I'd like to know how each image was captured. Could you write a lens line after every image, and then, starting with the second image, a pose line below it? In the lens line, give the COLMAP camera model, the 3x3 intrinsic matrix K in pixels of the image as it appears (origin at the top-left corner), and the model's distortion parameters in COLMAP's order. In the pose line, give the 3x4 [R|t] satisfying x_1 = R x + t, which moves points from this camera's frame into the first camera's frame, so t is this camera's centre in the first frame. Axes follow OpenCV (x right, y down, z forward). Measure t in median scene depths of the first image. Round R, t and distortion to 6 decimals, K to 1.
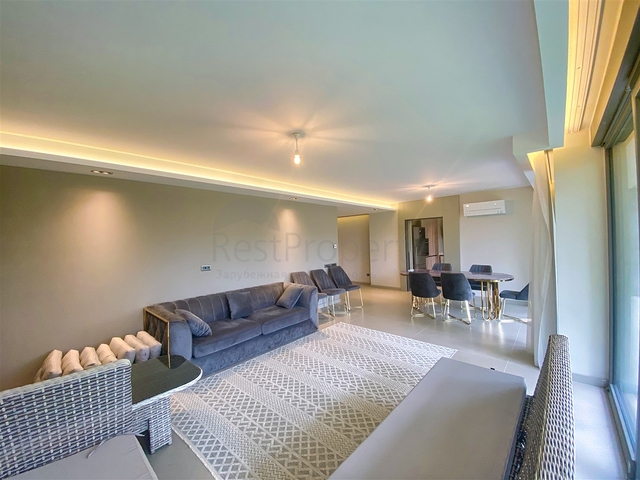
lens RADIAL K [[262.1, 0, 320.0], [0, 262.1, 240.0], [0, 0, 1]] dist [0.024103, -0.020426]
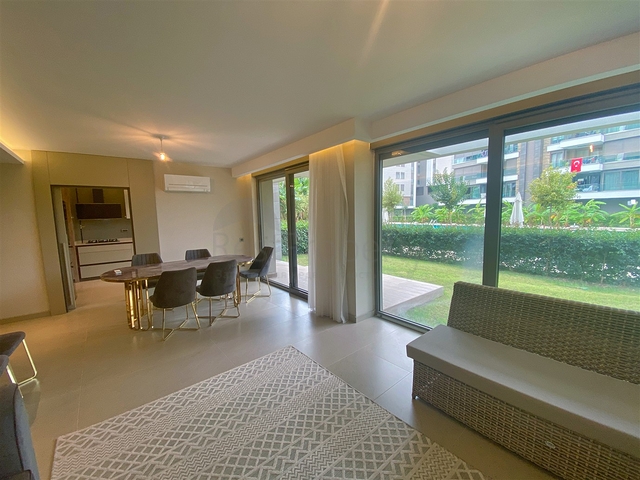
lens RADIAL K [[259.1, 0, 322.4], [0, 259.1, 241.8], [0, 0, 1]] dist [0.020286, -0.020263]
pose [[0.138367, -0.078940, 0.987230, -0.174671], [0.013467, 0.996876, 0.077824, 0.008575], [-0.990290, 0.002527, 0.138998, 0.483864]]
